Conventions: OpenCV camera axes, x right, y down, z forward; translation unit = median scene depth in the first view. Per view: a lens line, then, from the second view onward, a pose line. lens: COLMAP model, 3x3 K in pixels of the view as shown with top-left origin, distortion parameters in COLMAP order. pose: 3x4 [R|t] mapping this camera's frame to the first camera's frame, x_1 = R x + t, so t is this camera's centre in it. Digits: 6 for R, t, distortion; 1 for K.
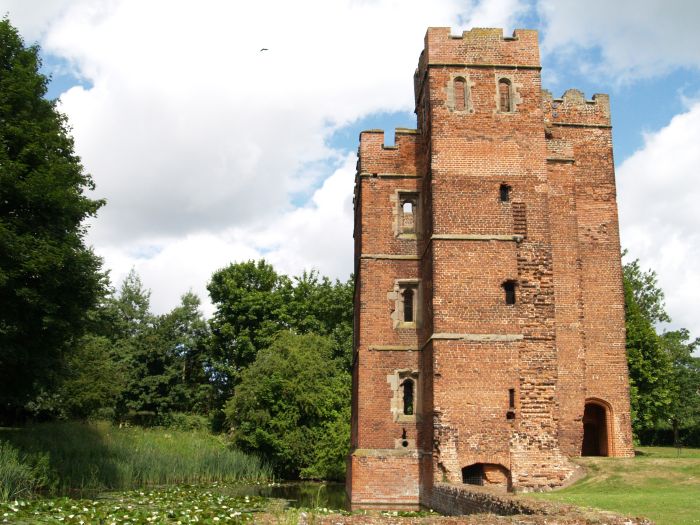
lens RADIAL K [[709.6, 0, 352.1], [0, 709.6, 264.1], [0, 0, 1]] dist [-0.108099, 0.000000]
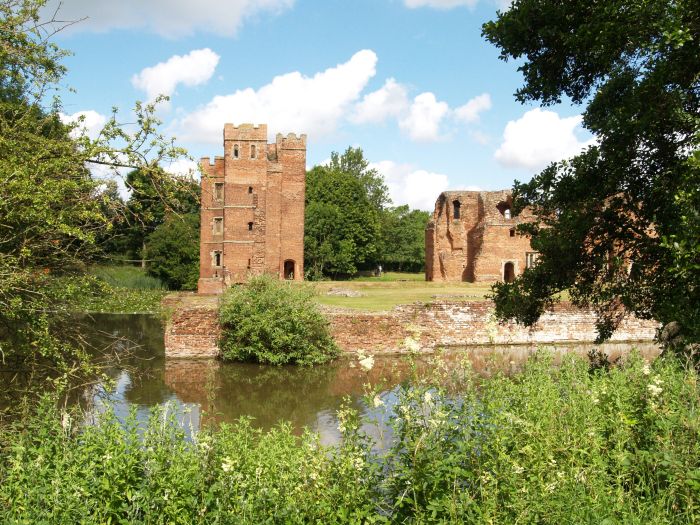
lens RADIAL K [[709.6, 0, 350.7], [0, 709.6, 263.0], [0, 0, 1]] dist [-0.108099, 0.000000]
pose [[0.987744, -0.010004, 0.155764, 0.159865], [-0.029893, 0.967345, 0.251693, -0.517108], [-0.153196, -0.253265, 0.955190, -1.752207]]
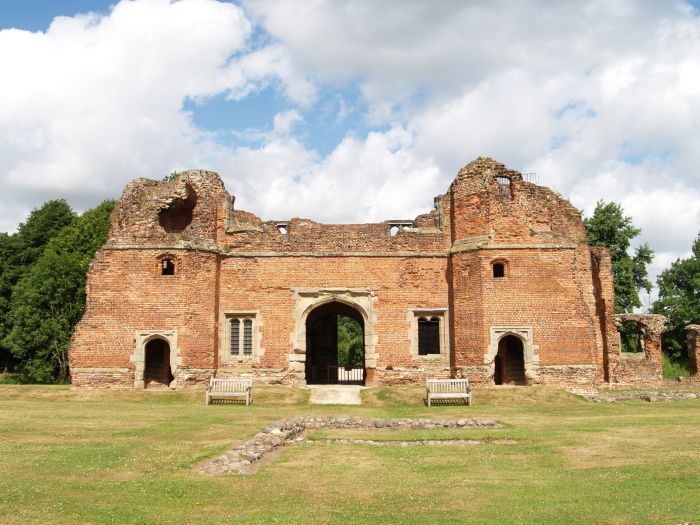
lens RADIAL K [[709.6, 0, 352.0], [0, 709.6, 262.7], [0, 0, 1]] dist [-0.108099, 0.000000]
pose [[0.999288, -0.027892, -0.025413, 1.564203], [0.030645, 0.992859, 0.115290, -0.074866], [0.022016, -0.115987, 0.993007, -0.276330]]
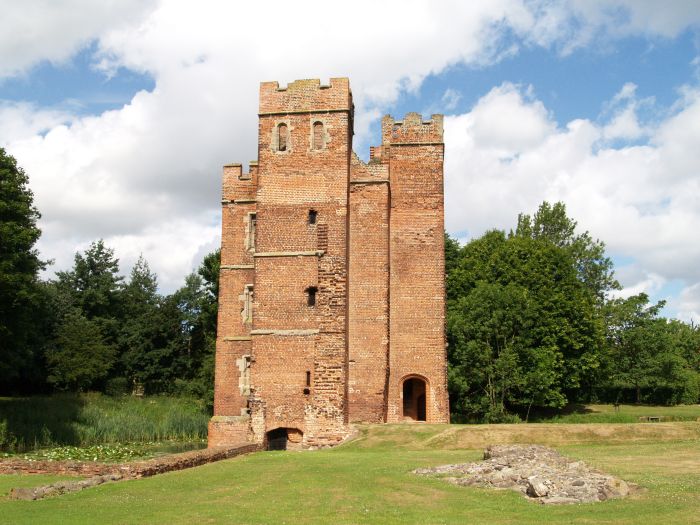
lens RADIAL K [[709.6, 0, 352.2], [0, 709.6, 265.8], [0, 0, 1]] dist [-0.108099, 0.000000]
pose [[0.992157, -0.037387, -0.119279, 0.414233], [0.045048, 0.997047, 0.062188, -0.084896], [0.116602, -0.067073, 0.990911, -0.247362]]
